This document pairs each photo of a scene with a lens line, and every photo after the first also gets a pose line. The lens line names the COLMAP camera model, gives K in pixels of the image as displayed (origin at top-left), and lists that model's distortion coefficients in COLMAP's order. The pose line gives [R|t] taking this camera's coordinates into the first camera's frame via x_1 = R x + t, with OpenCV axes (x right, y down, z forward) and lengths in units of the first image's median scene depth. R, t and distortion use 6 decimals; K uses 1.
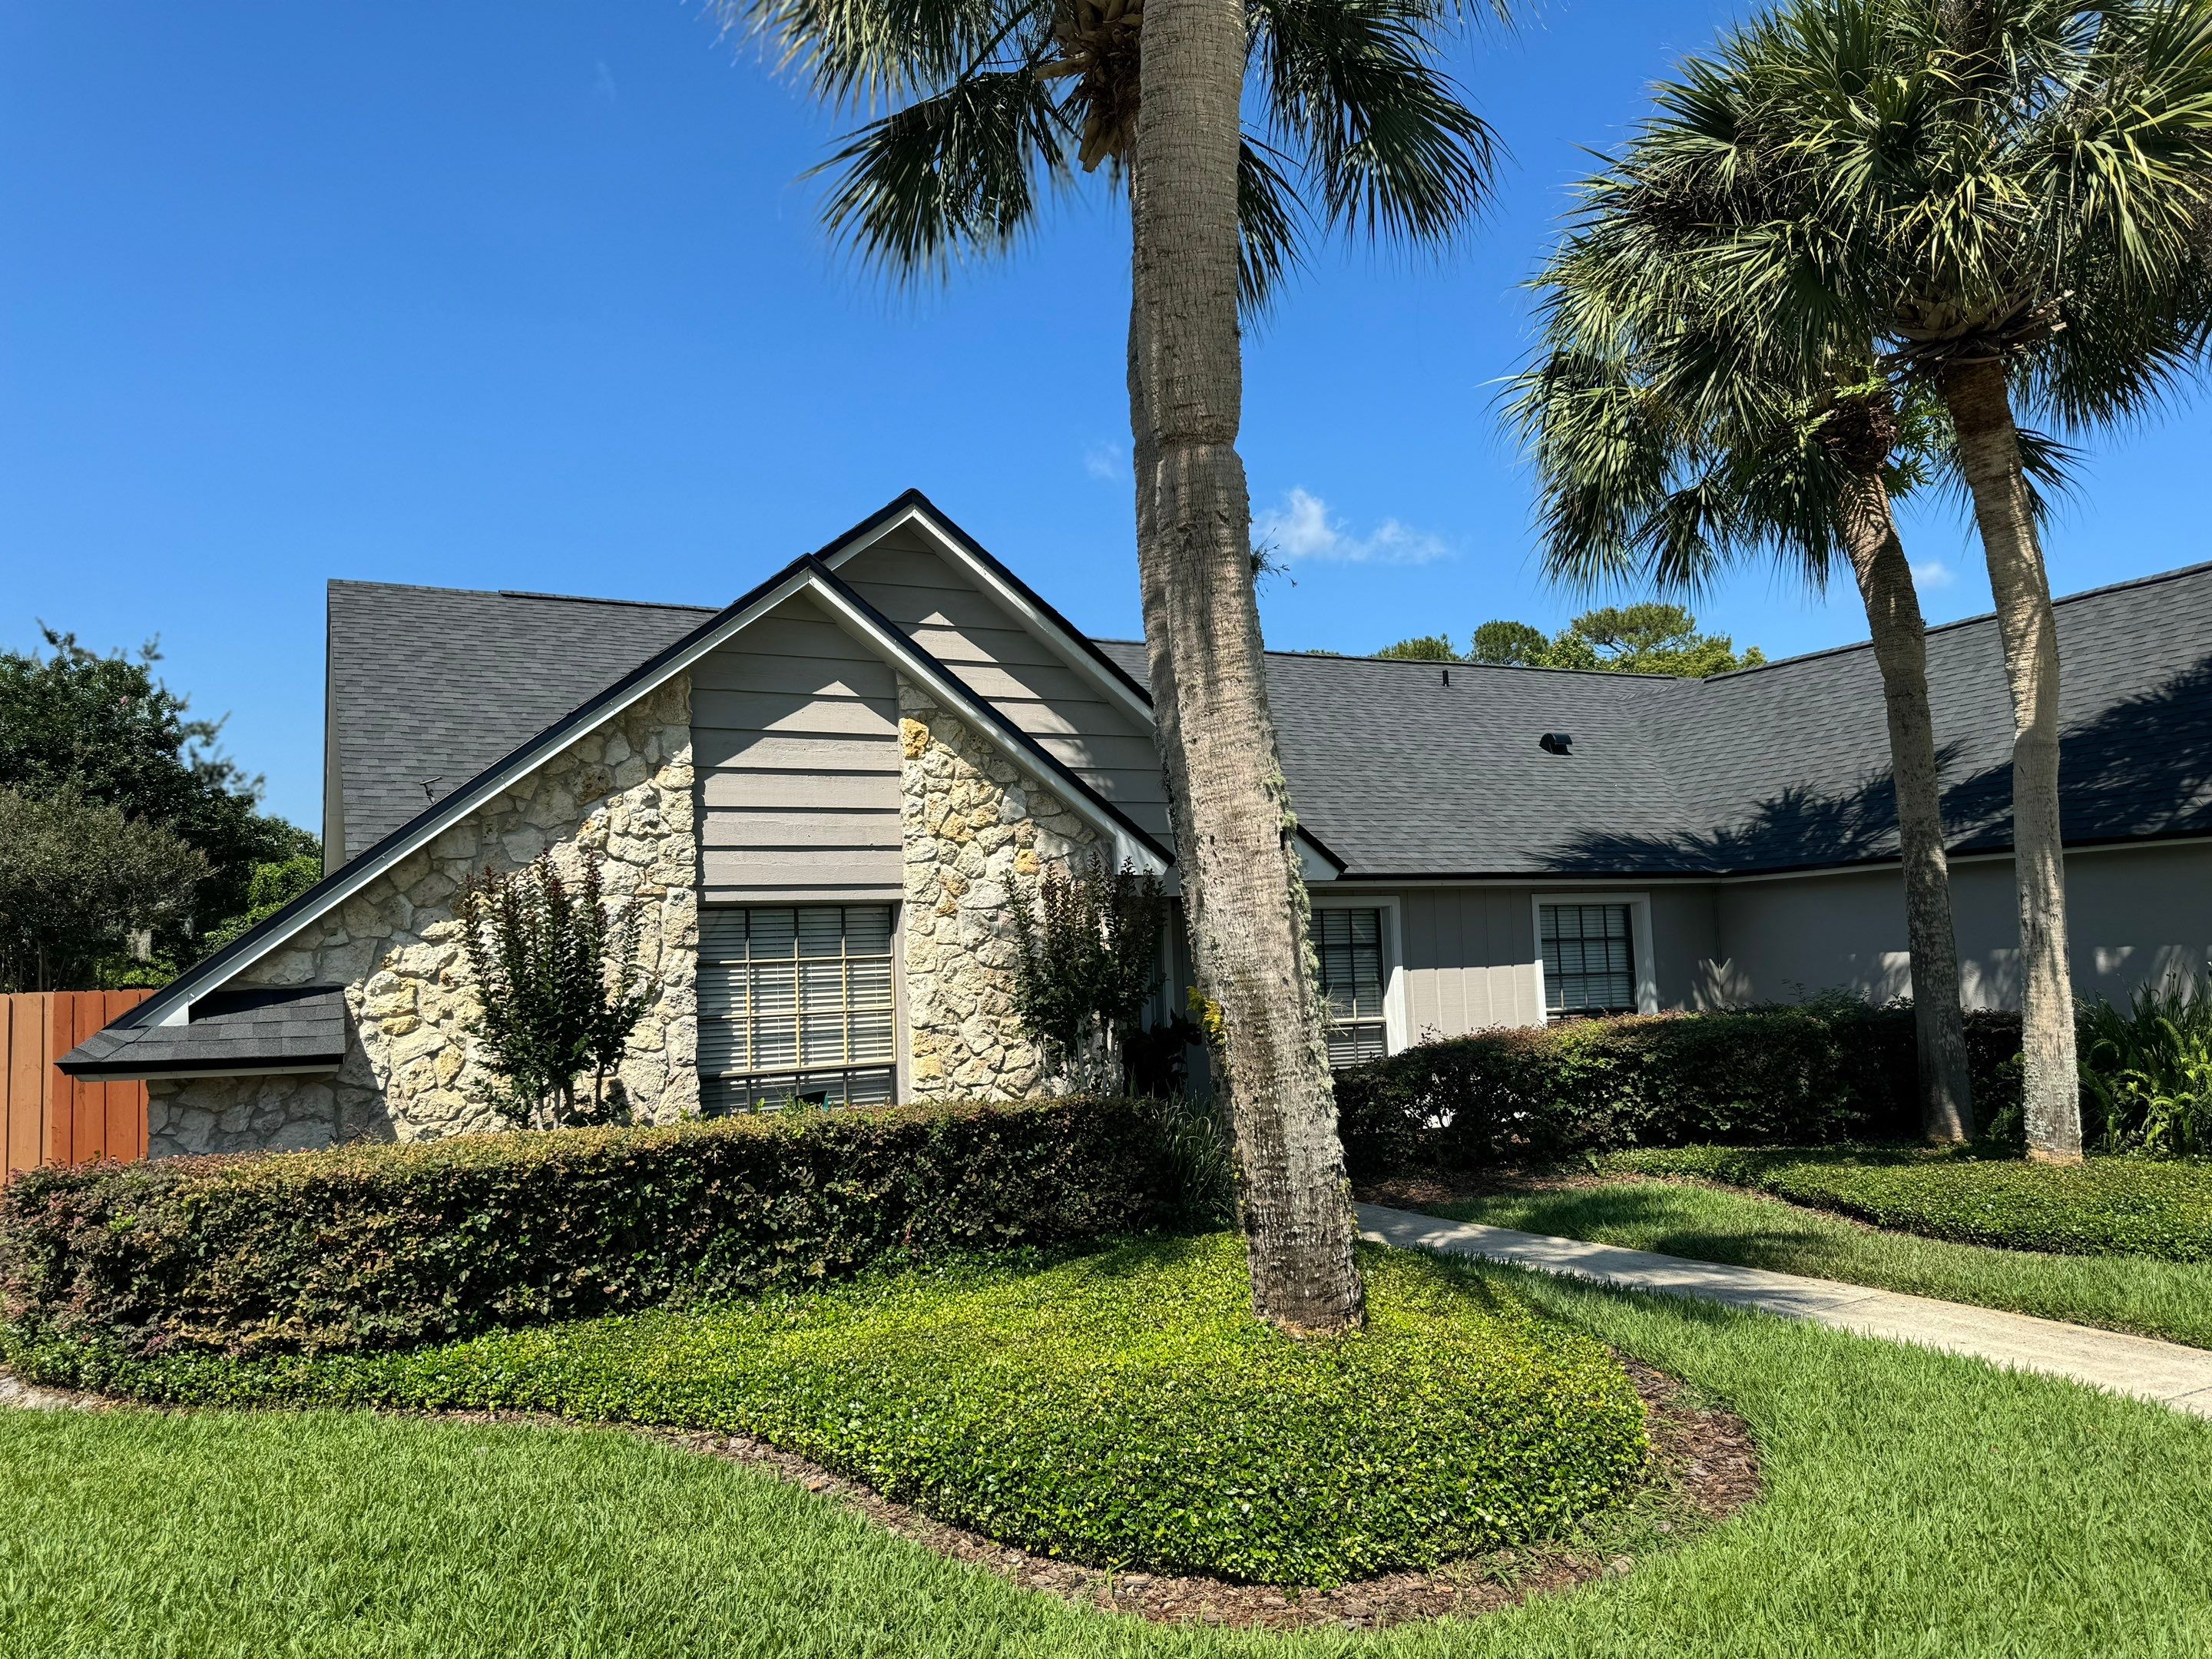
lens RADIAL K [[1556.7, 0, 1105.4], [0, 1556.7, 822.7], [0, 0, 1]] dist [0.065308, -0.072231]
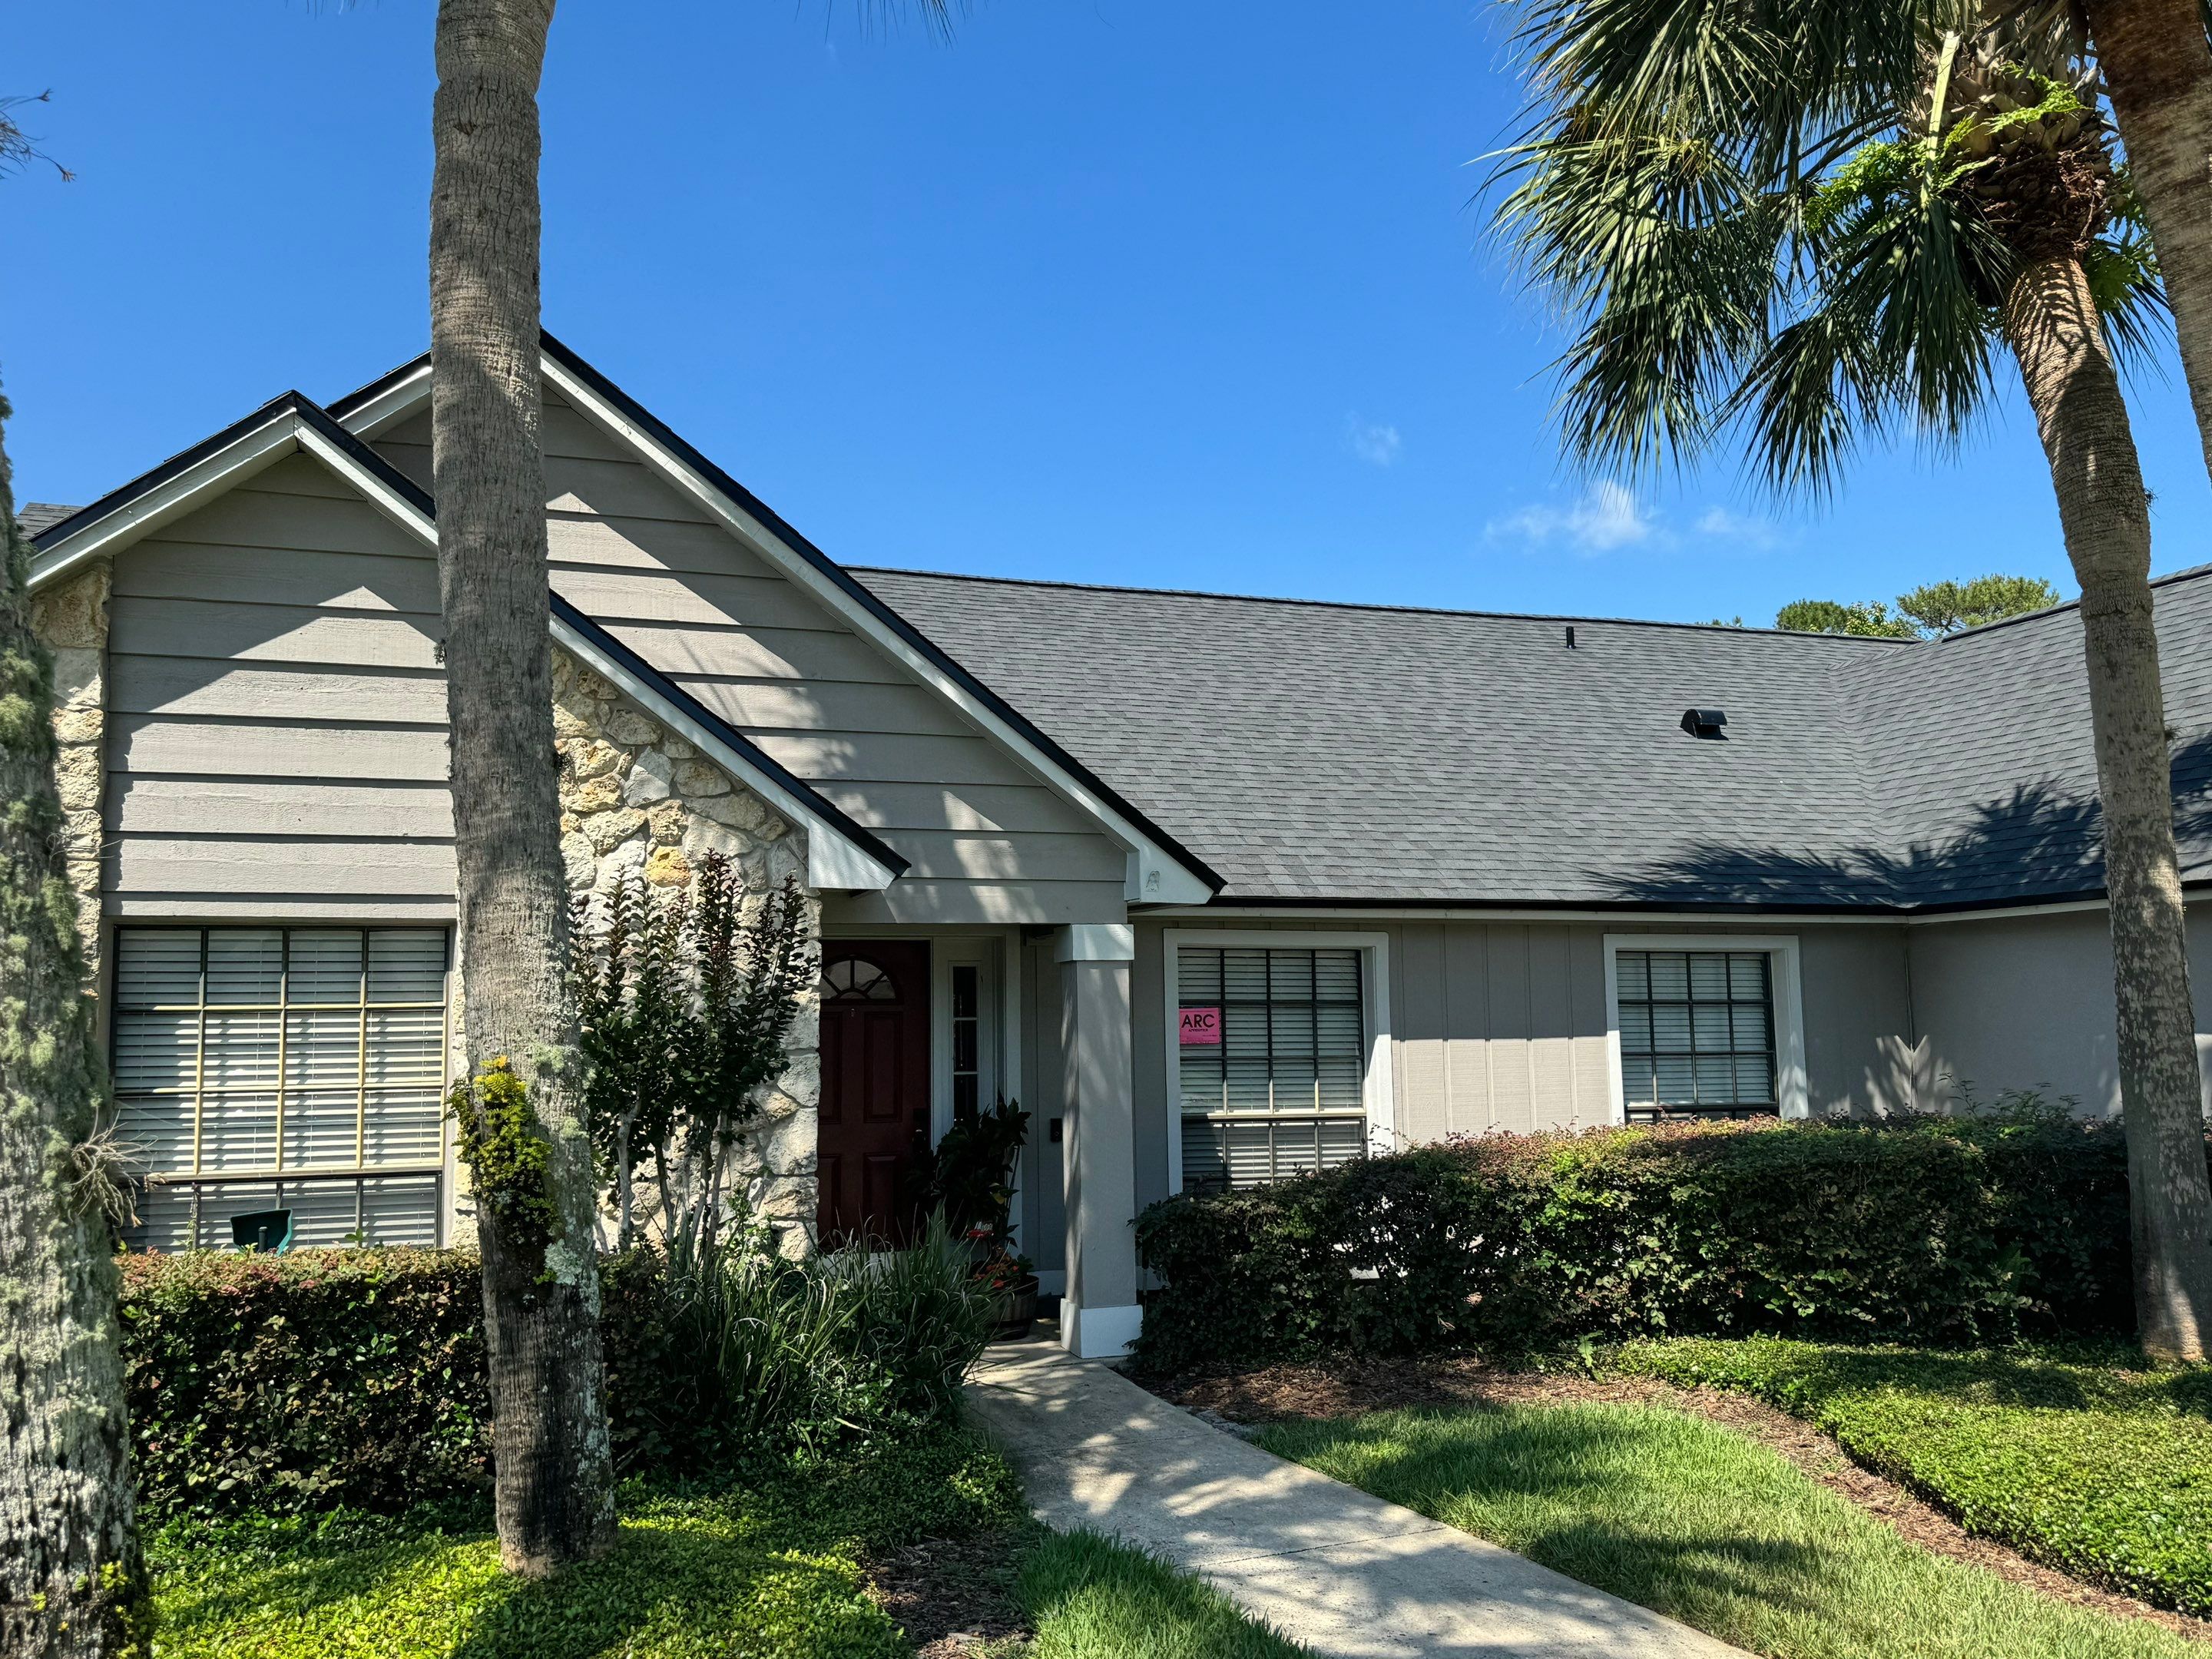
lens RADIAL K [[1777.9, 0, 1099.0], [0, 1777.9, 814.9], [0, 0, 1]] dist [0.079594, -0.113615]
pose [[0.988373, 0.008932, -0.151785, 0.263368], [-0.011925, 0.999752, -0.018819, 0.017121], [0.151579, 0.020410, 0.988234, 0.297131]]
